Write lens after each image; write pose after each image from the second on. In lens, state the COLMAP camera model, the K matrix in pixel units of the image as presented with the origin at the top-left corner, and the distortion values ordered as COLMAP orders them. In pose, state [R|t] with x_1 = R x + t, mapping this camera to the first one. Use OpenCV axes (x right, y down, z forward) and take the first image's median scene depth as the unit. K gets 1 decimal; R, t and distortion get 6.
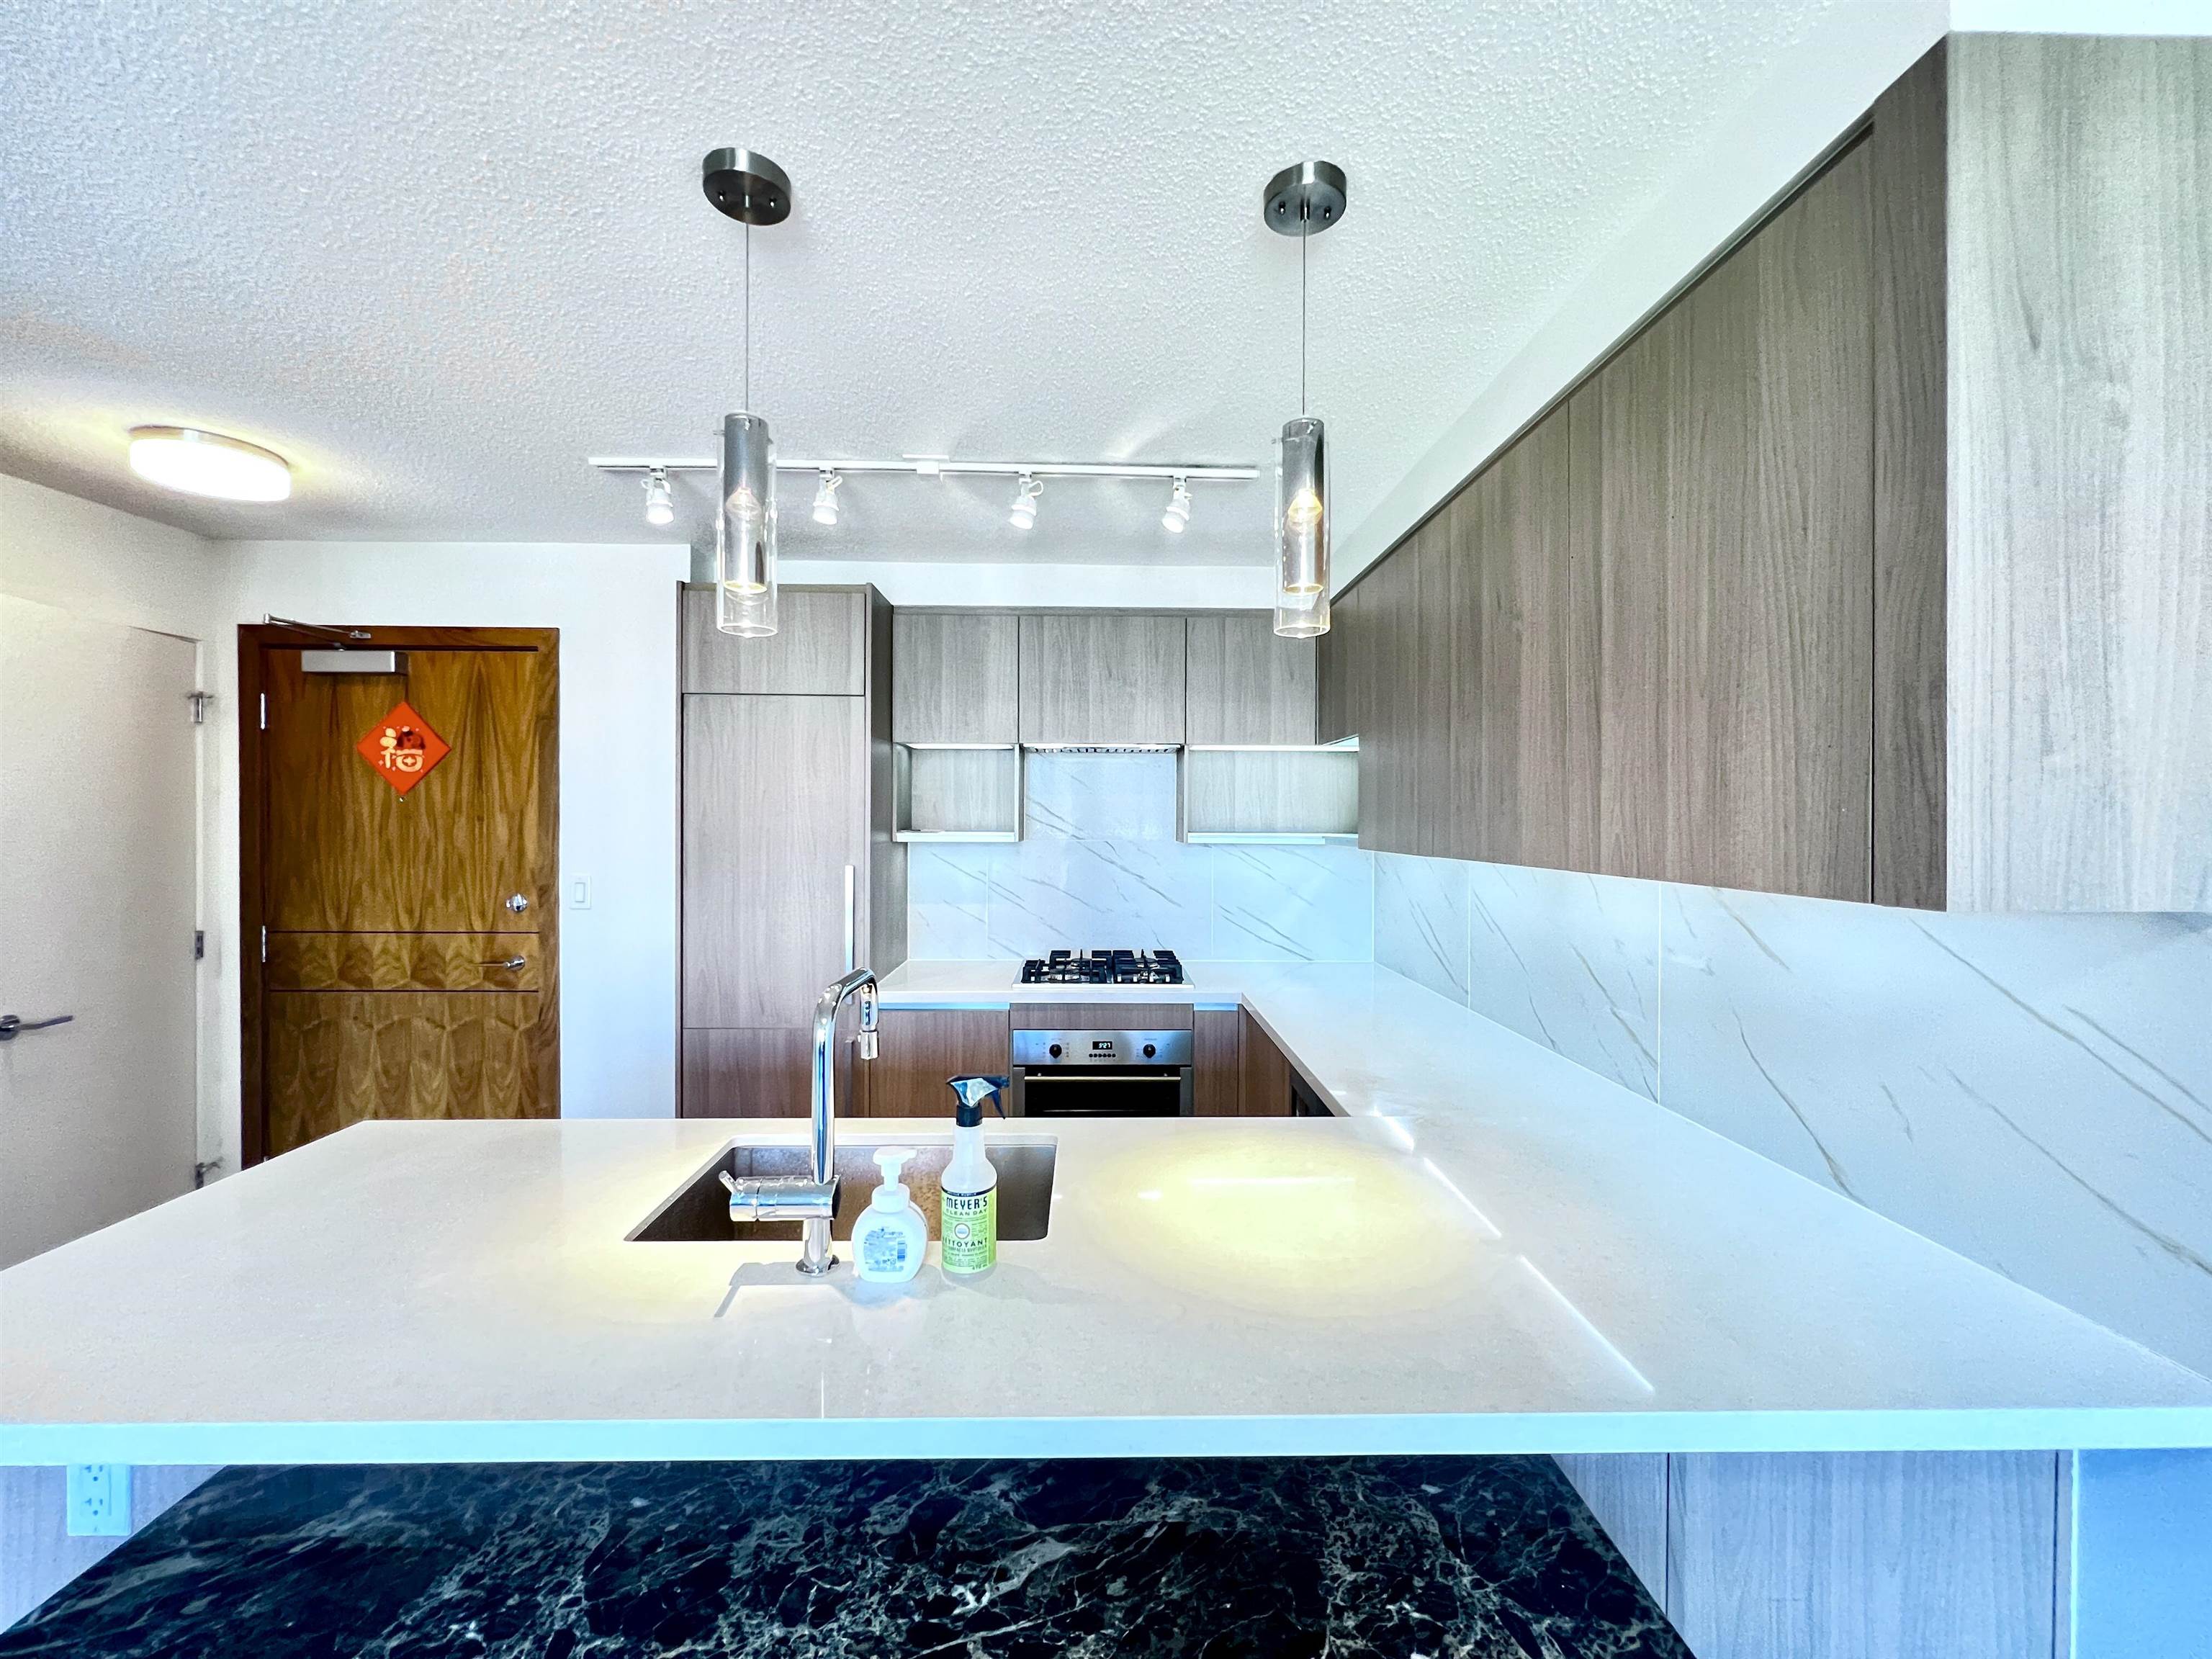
lens RADIAL K [[886.8, 0, 1115.1], [0, 886.8, 823.8], [0, 0, 1]] dist [0.012396, 0.000102]
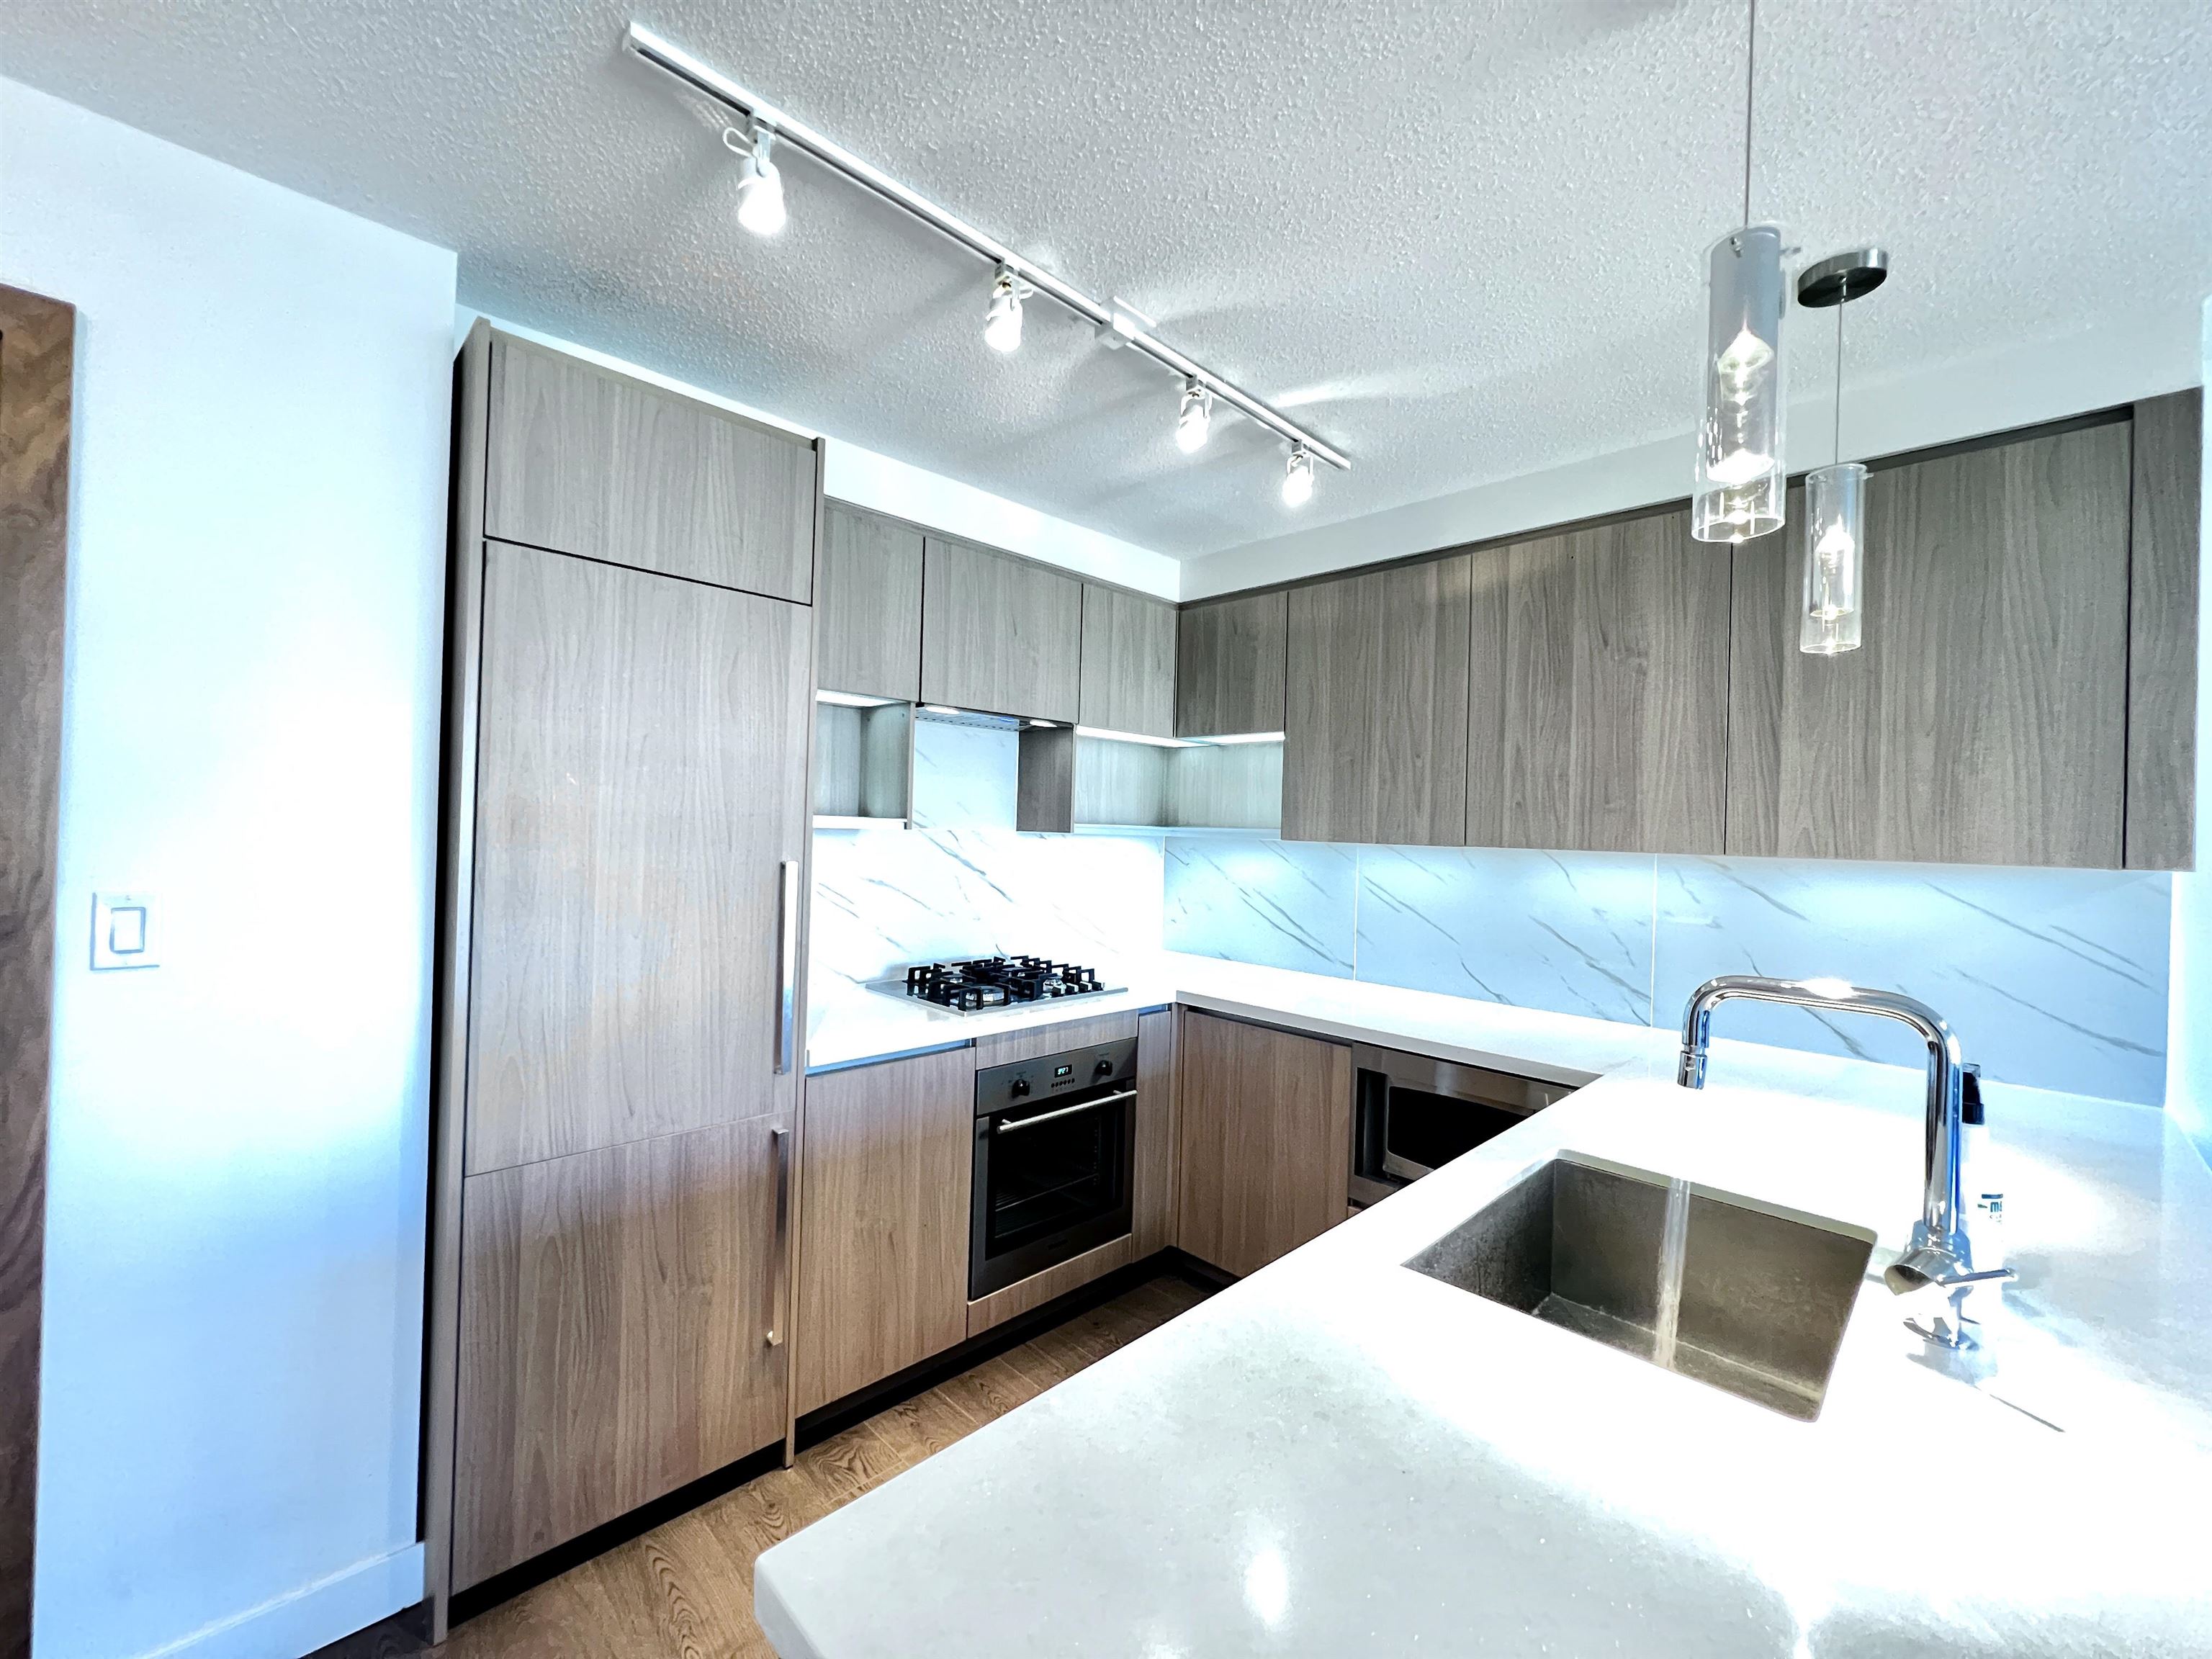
lens RADIAL K [[886.8, 0, 1115.1], [0, 886.8, 823.8], [0, 0, 1]] dist [0.012396, 0.000102]
pose [[0.724881, 0.018089, 0.688636, -0.566949], [-0.021068, 0.999770, -0.004085, 0.016290], [-0.688551, -0.011546, 0.725096, 0.354730]]
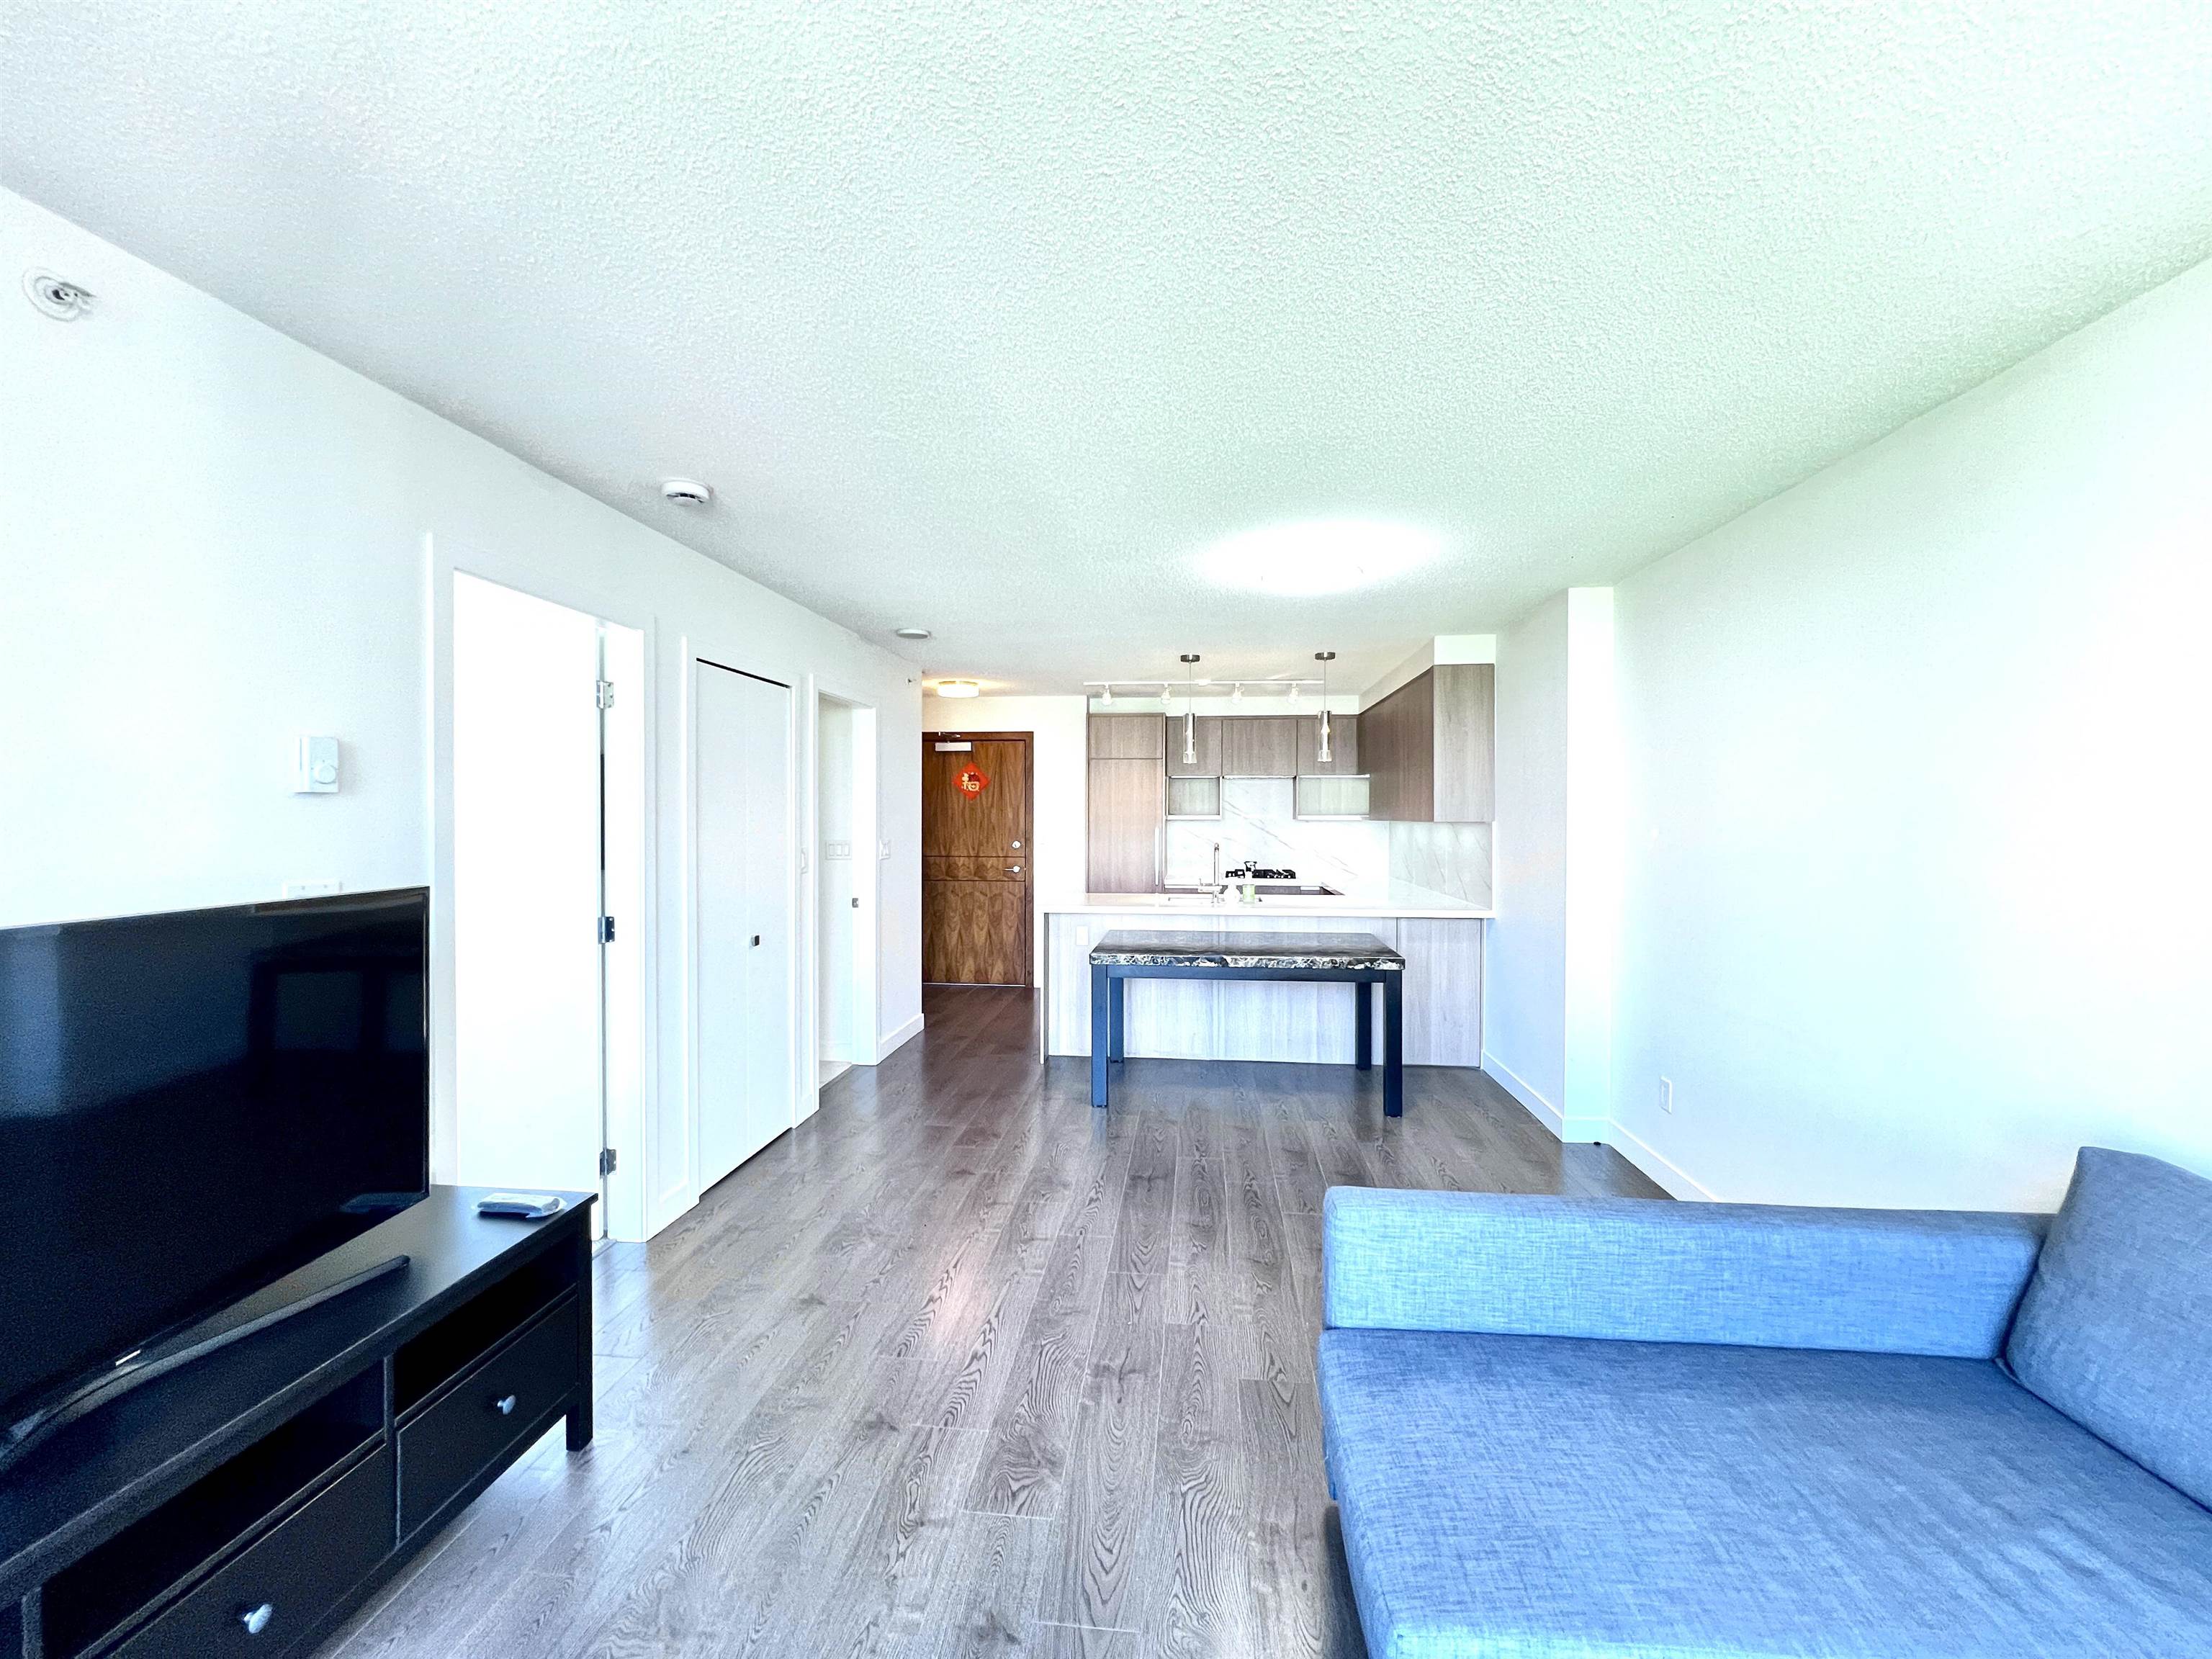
lens RADIAL K [[886.8, 0, 1115.1], [0, 886.8, 823.8], [0, 0, 1]] dist [0.012396, 0.000102]
pose [[0.992248, -0.000174, -0.124276, -0.106633], [-0.000572, 0.999982, -0.005971, 0.046723], [0.124275, 0.005996, 0.992230, -1.375853]]
